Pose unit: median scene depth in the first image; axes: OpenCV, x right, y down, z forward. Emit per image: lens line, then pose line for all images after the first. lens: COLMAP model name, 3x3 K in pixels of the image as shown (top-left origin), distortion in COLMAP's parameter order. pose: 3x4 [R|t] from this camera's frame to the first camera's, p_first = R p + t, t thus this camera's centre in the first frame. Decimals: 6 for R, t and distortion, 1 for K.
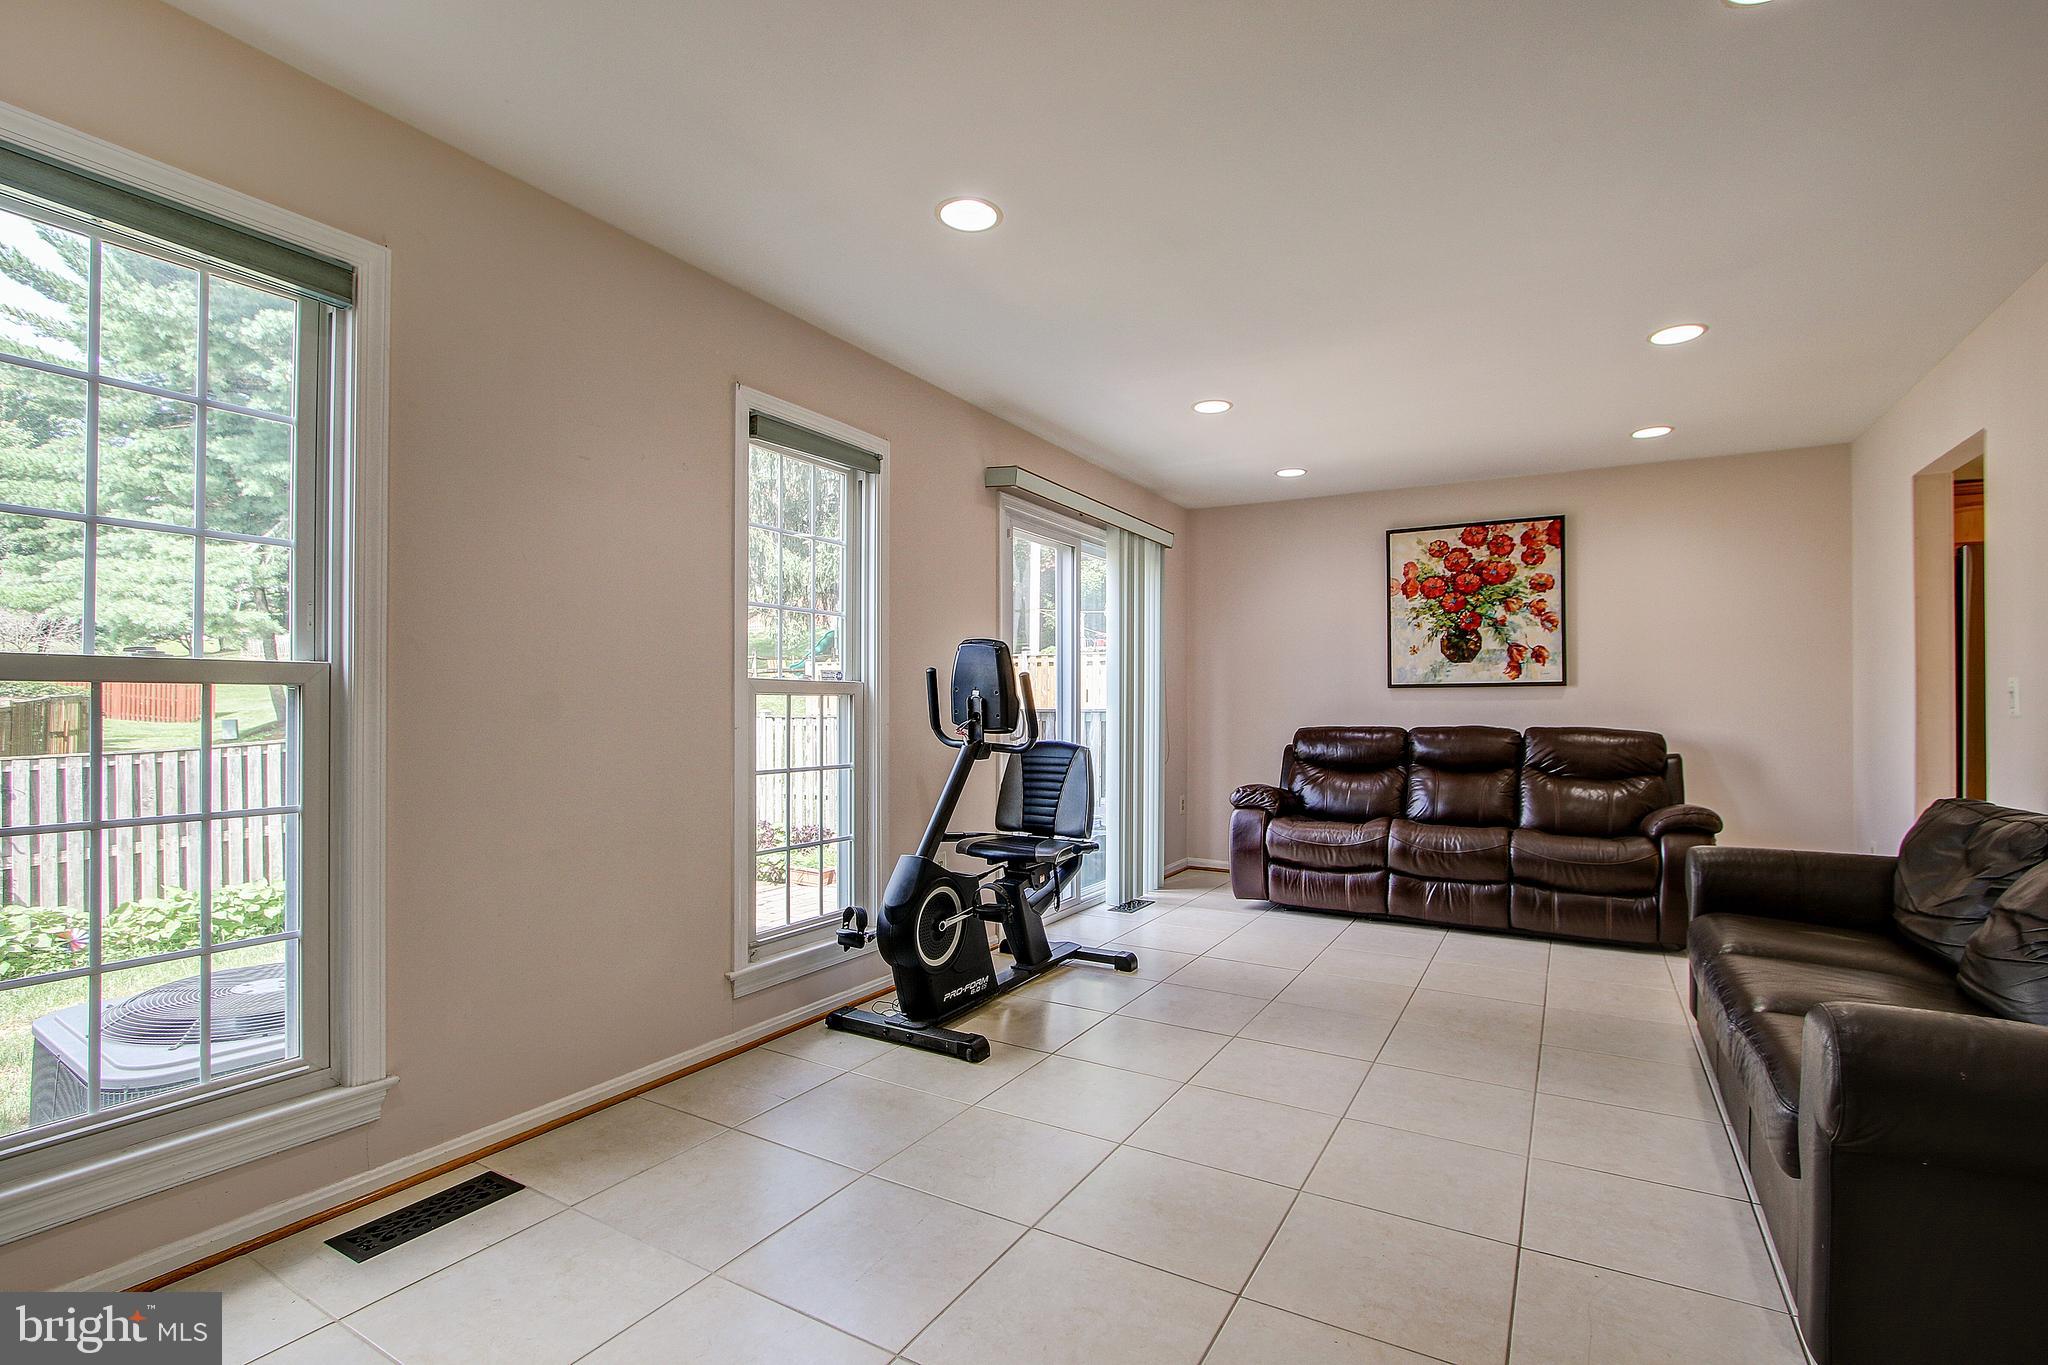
lens RADIAL K [[949.0, 0, 1050.6], [0, 949.0, 697.0], [0, 0, 1]] dist [-0.002622, 0.000244]
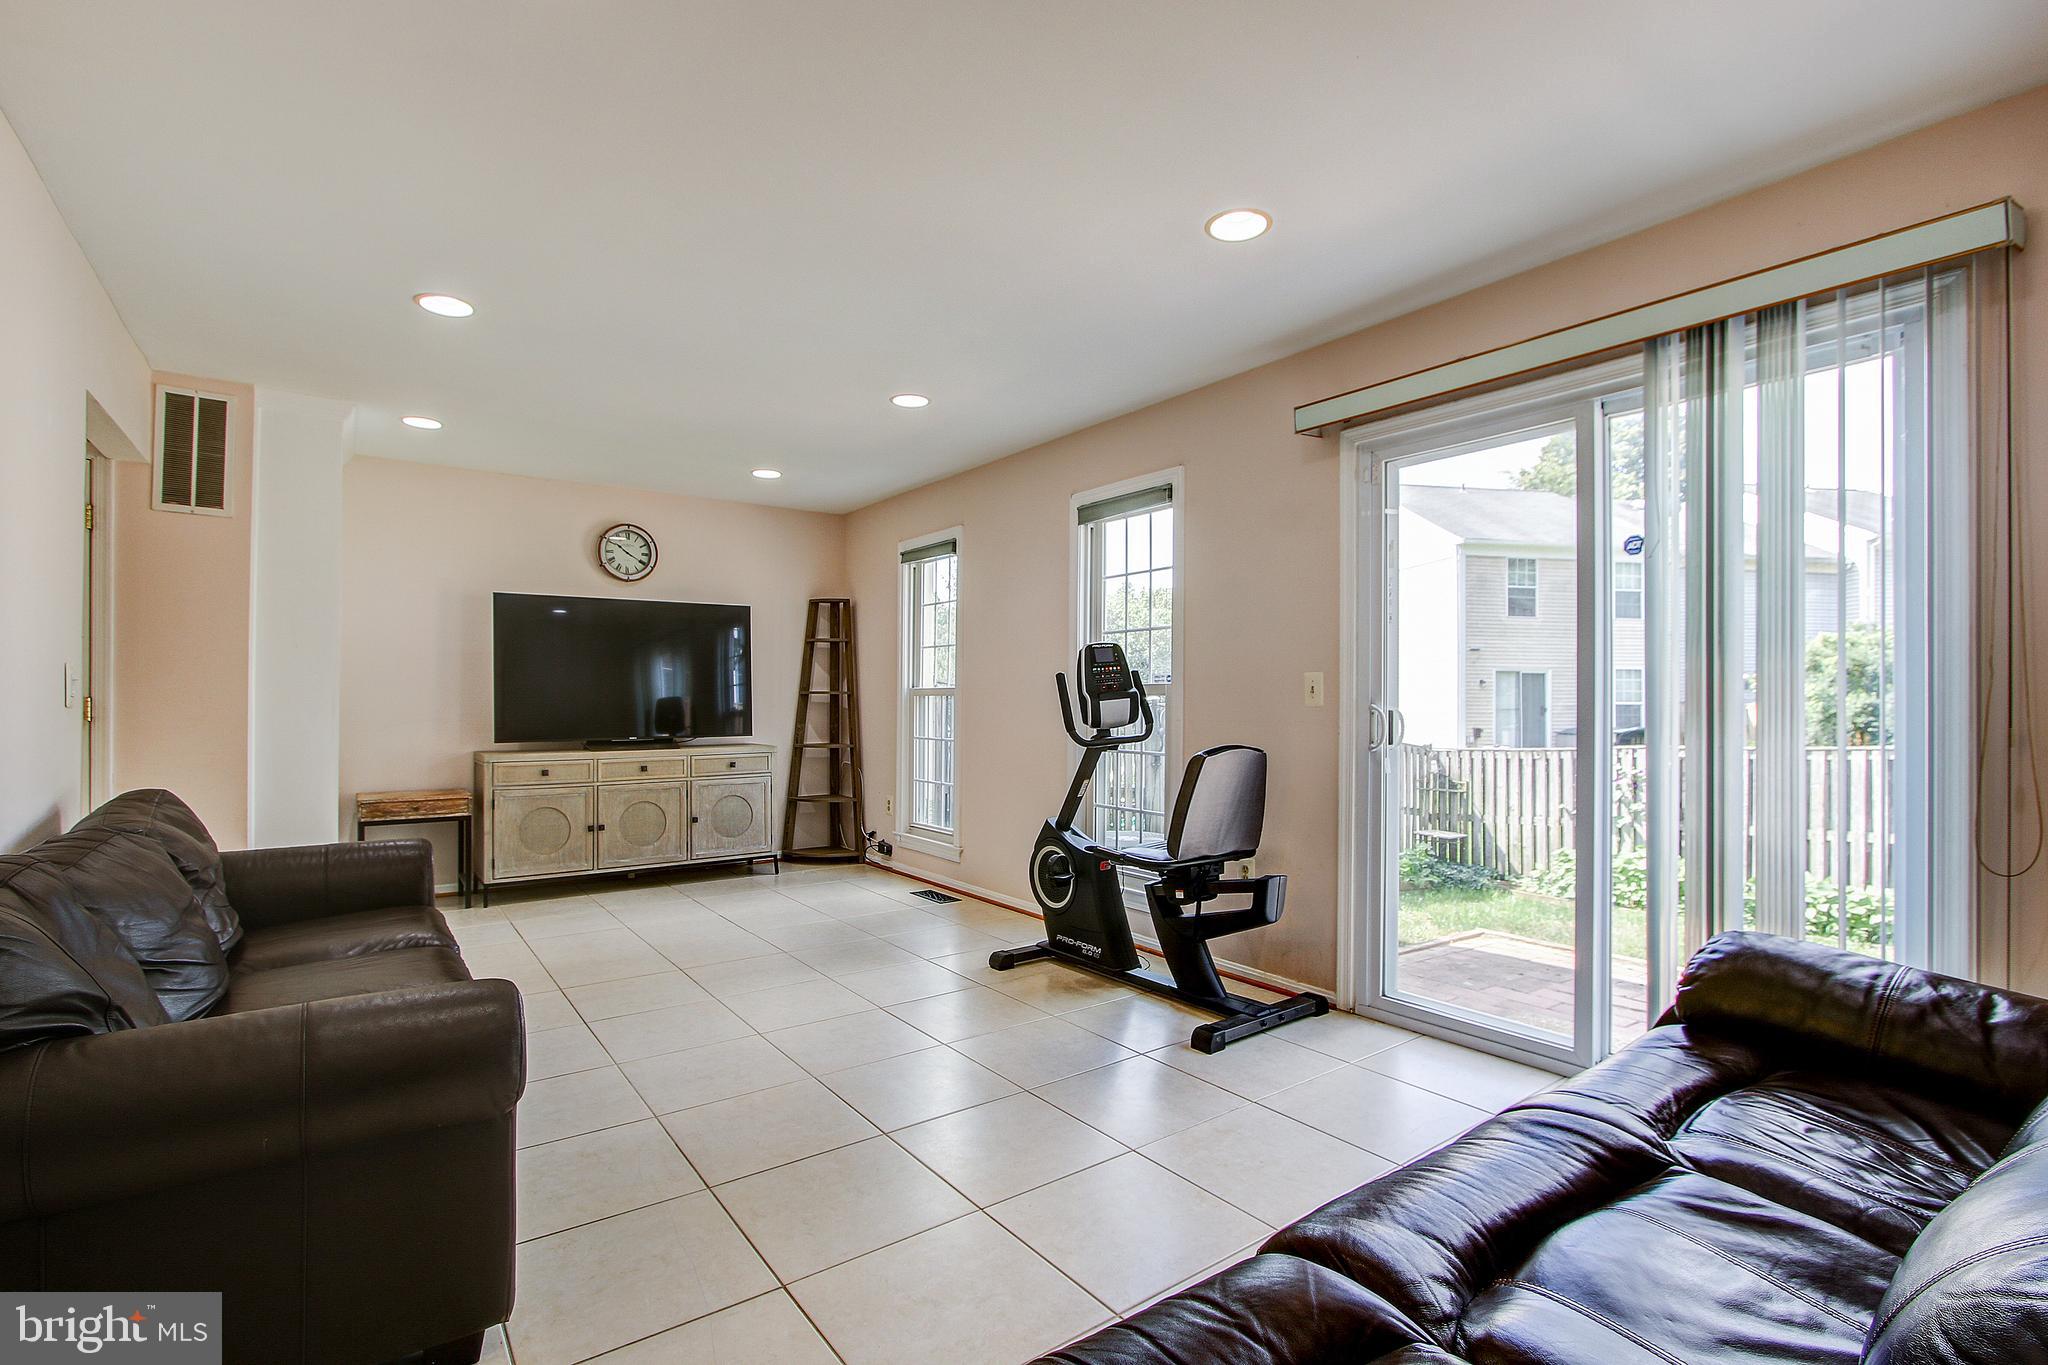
lens RADIAL K [[949.0, 0, 1050.6], [0, 949.0, 697.0], [0, 0, 1]] dist [-0.002622, 0.000244]
pose [[-0.393186, -0.008097, -0.919423, 0.695604], [-0.001910, 0.999966, -0.007989, 0.009320], [0.919457, -0.001386, -0.393188, 0.995451]]
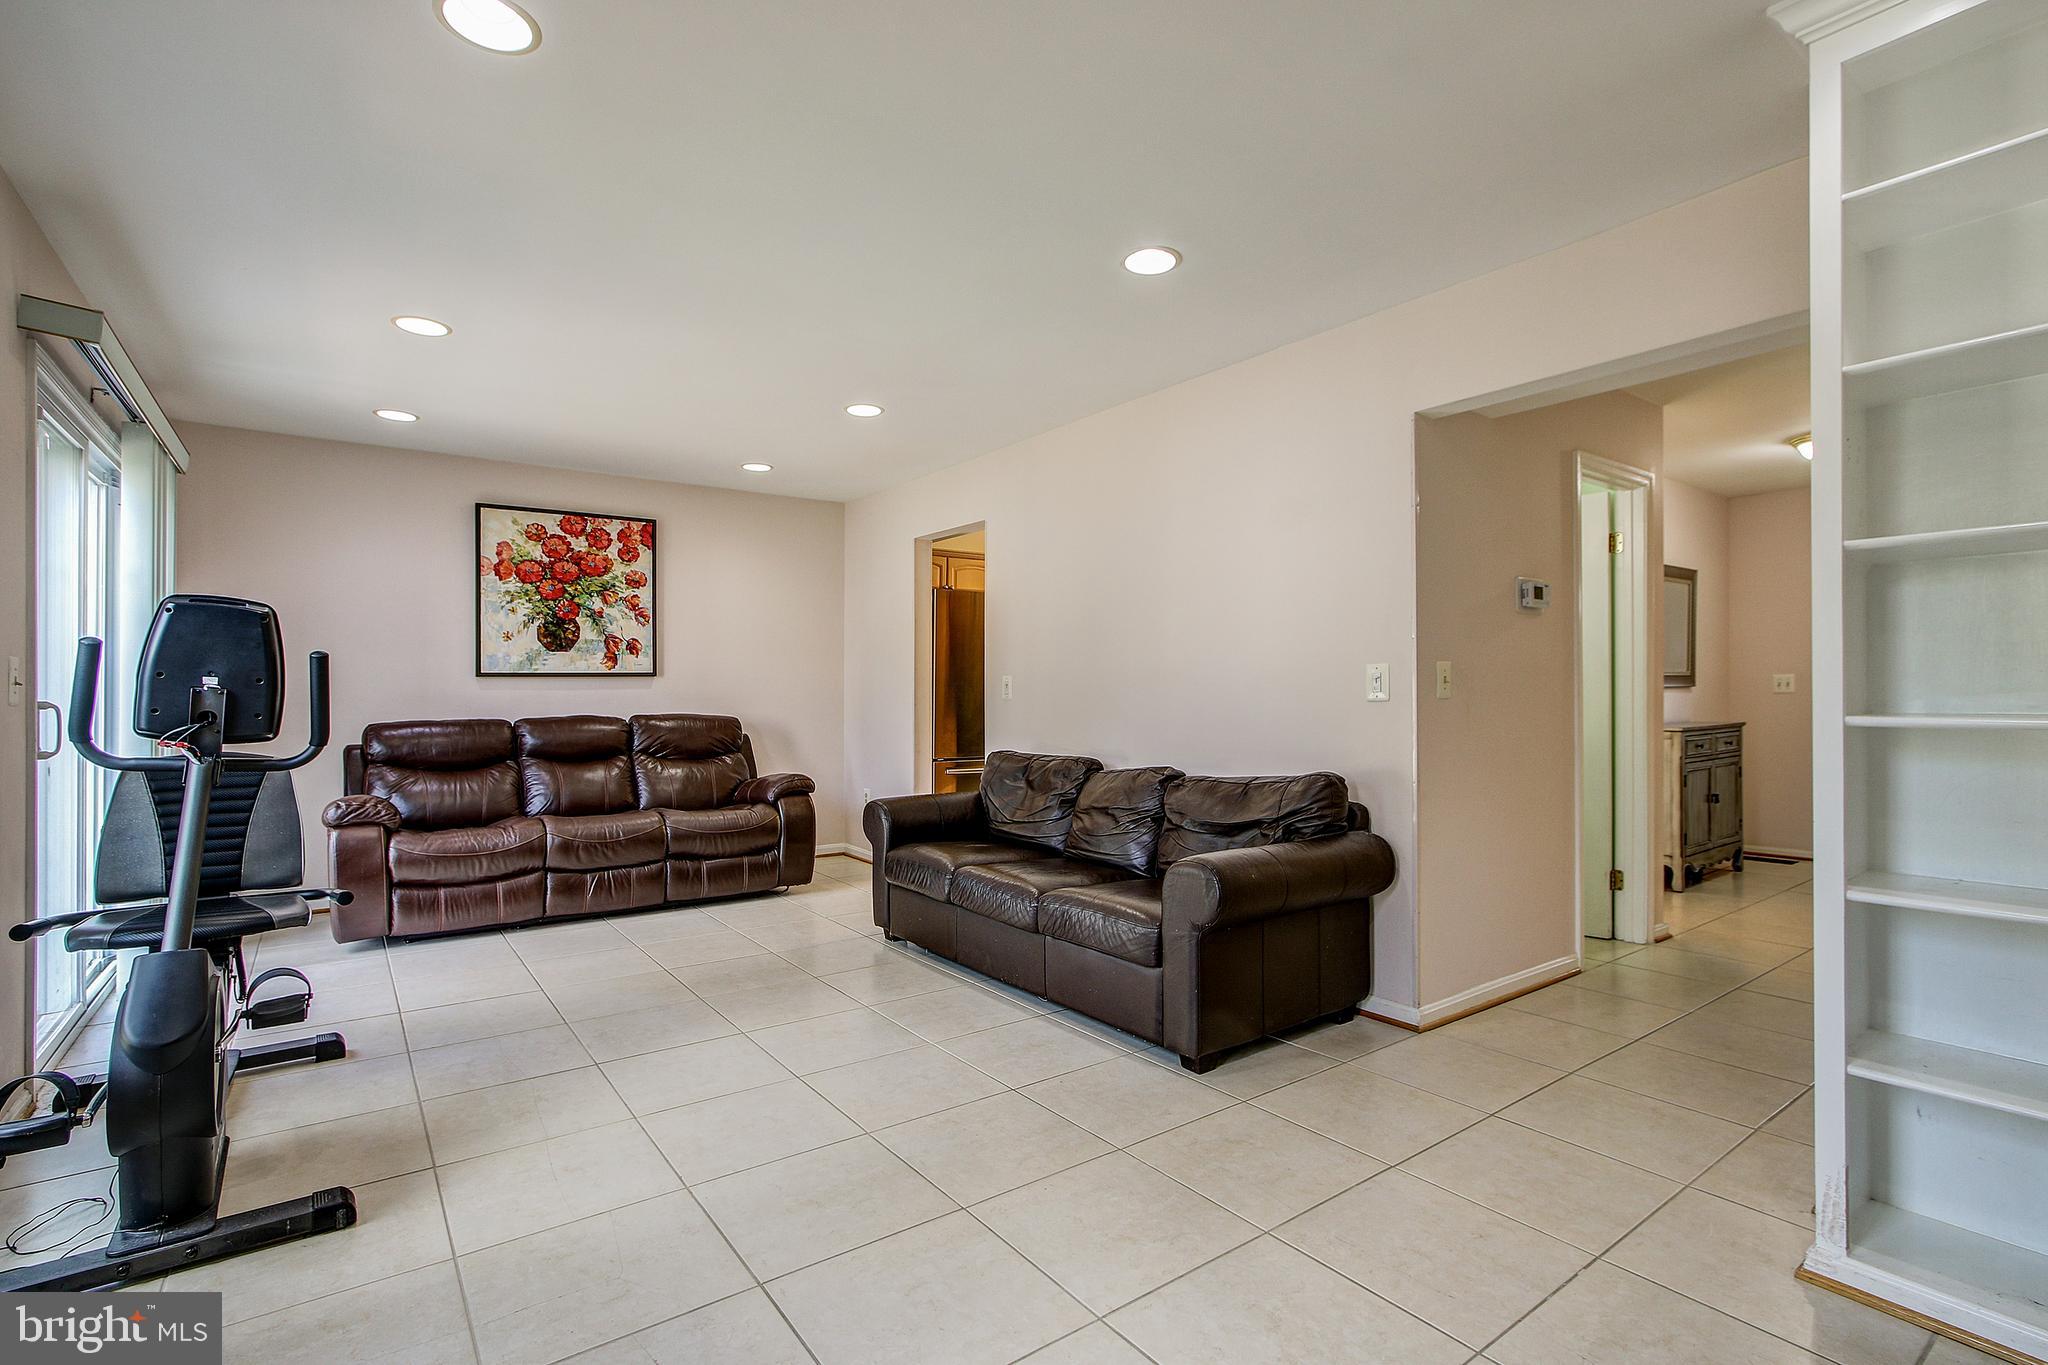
lens RADIAL K [[965.7, 0, 1015.4], [0, 965.7, 687.6], [0, 0, 1]] dist [-0.002101, 0.000053]
pose [[0.421999, -0.000407, 0.906596, -0.285414], [-0.001718, 0.999998, 0.001249, -0.001000], [-0.906595, -0.002084, 0.421997, 0.153604]]
